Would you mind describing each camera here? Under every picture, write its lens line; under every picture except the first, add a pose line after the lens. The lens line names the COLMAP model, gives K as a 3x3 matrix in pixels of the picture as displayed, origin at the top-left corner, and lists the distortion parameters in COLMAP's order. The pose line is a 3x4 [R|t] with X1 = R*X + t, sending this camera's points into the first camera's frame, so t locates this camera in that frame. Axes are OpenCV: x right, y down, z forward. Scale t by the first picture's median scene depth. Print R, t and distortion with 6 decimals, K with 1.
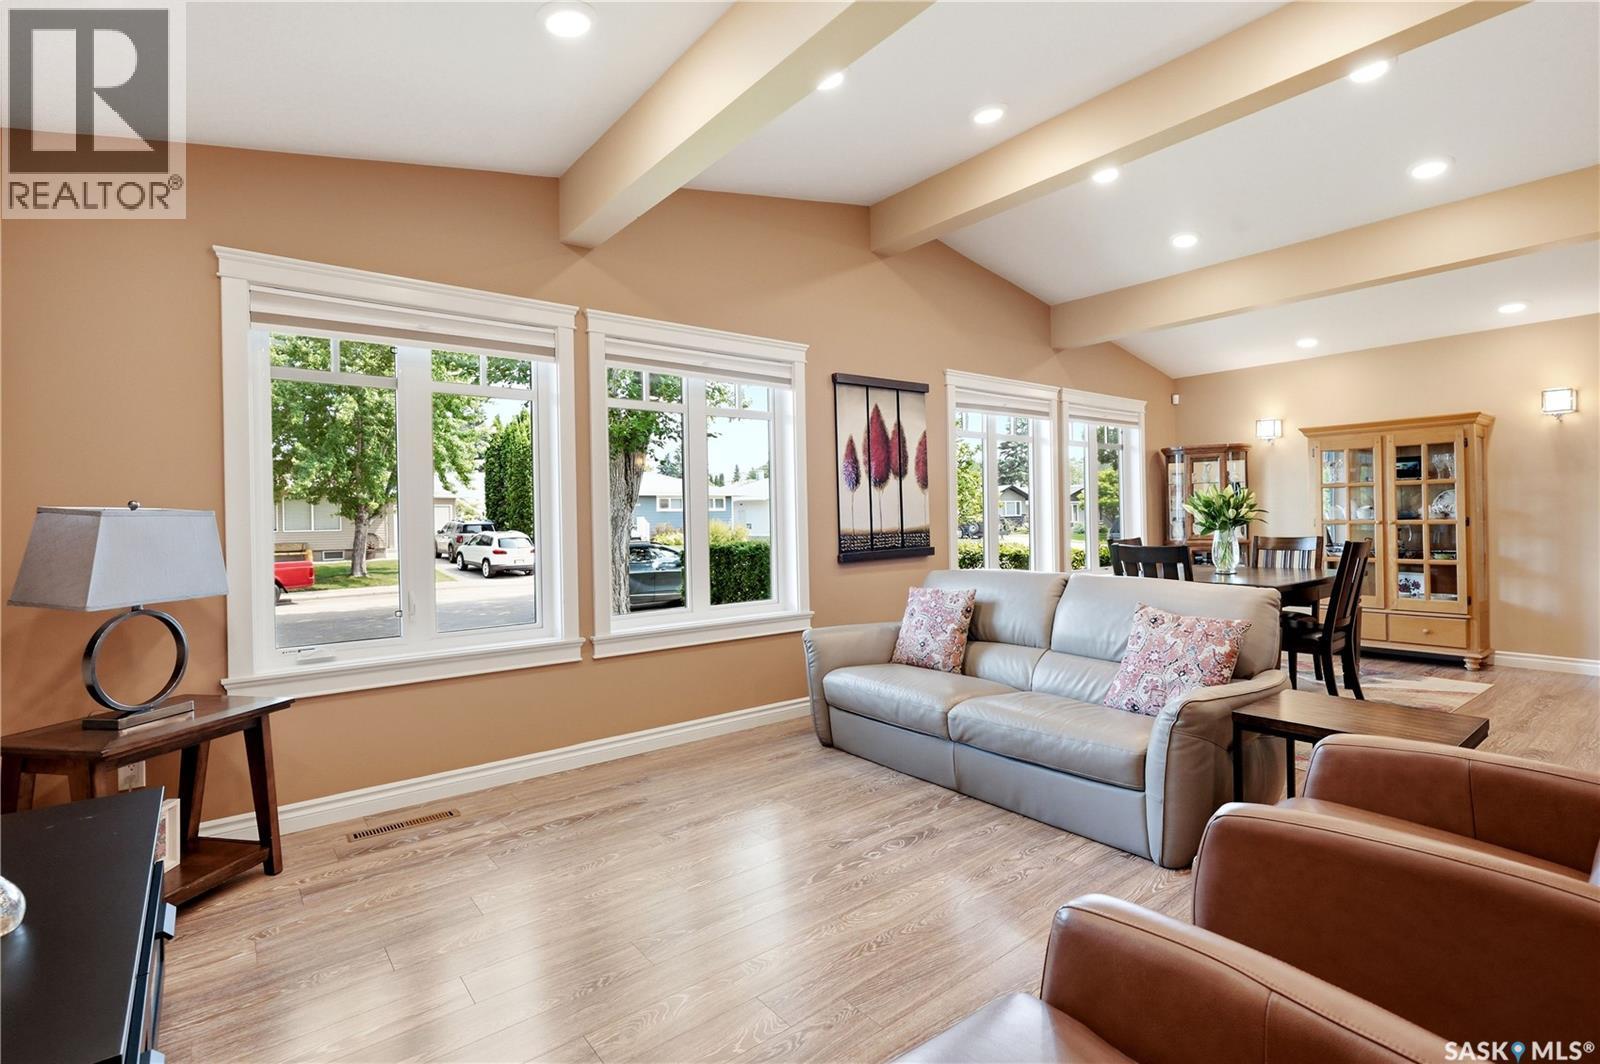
lens RADIAL K [[732.9, 0, 792.7], [0, 732.9, 522.9], [0, 0, 1]] dist [-0.003447, 0.000547]
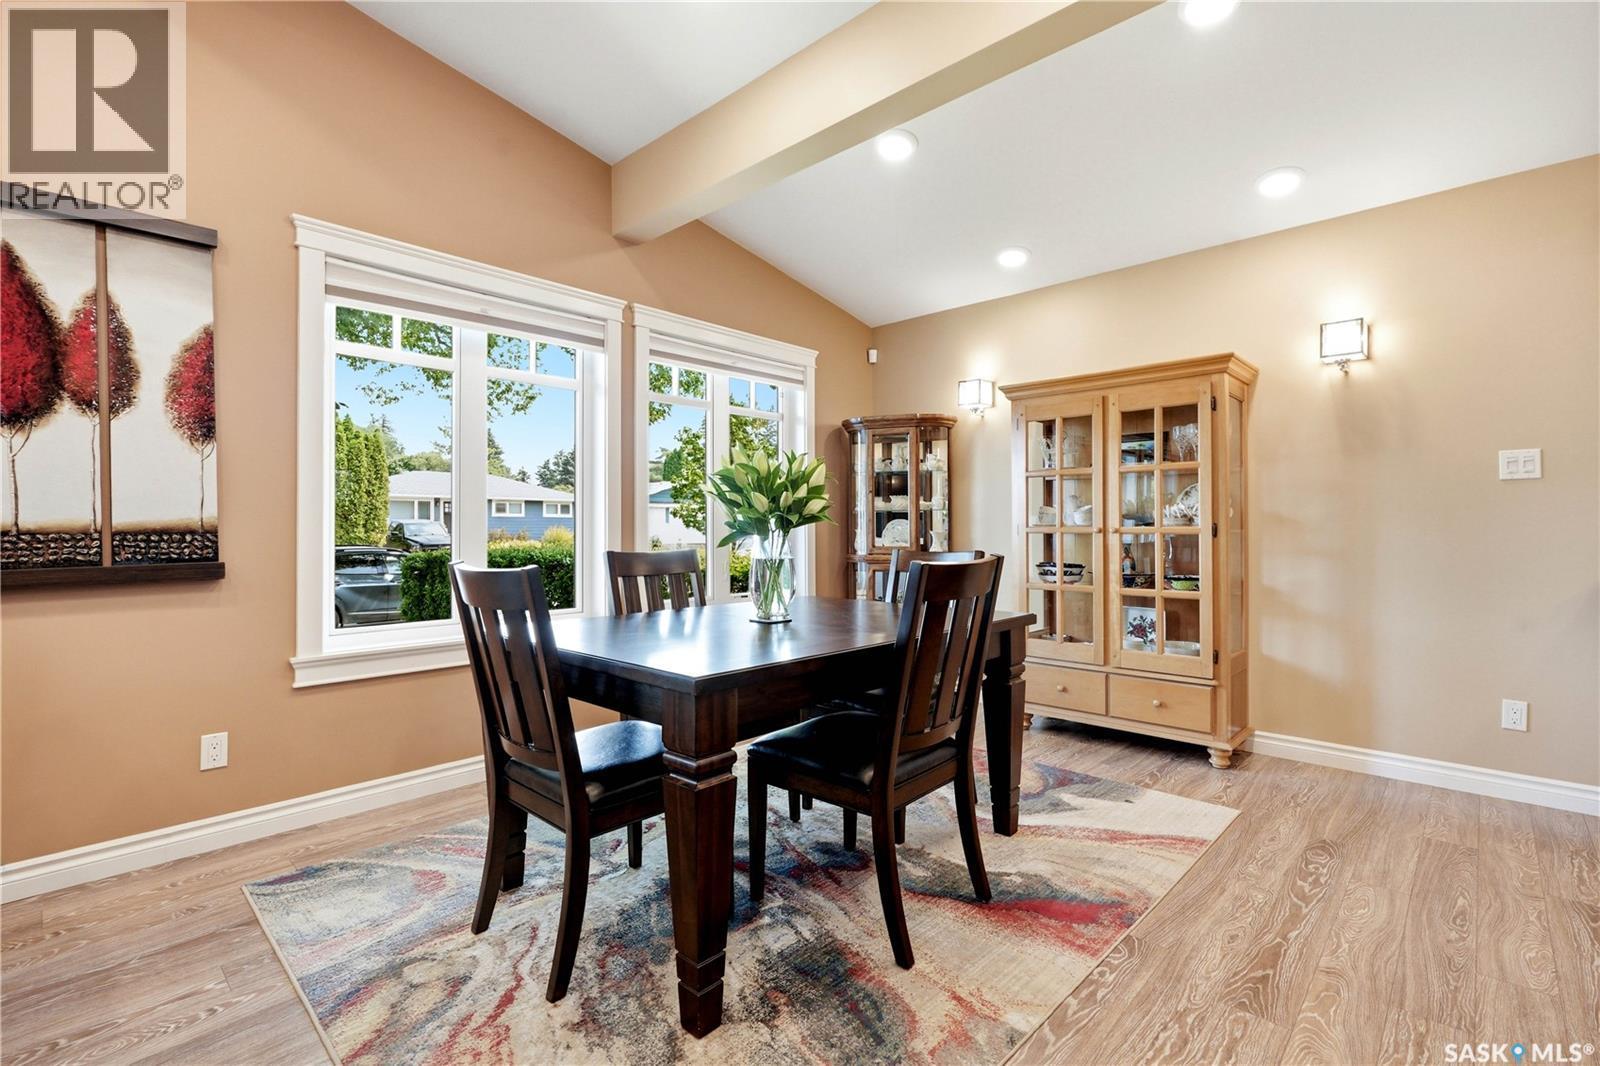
lens RADIAL K [[709.7, 0, 794.3], [0, 709.7, 526.4], [0, 0, 1]] dist [-0.002967, -0.001059]
pose [[0.988475, 0.017634, 0.150357, 0.476286], [-0.016178, 0.999810, -0.010898, 0.007417], [-0.150520, 0.008340, 0.988572, 0.454760]]
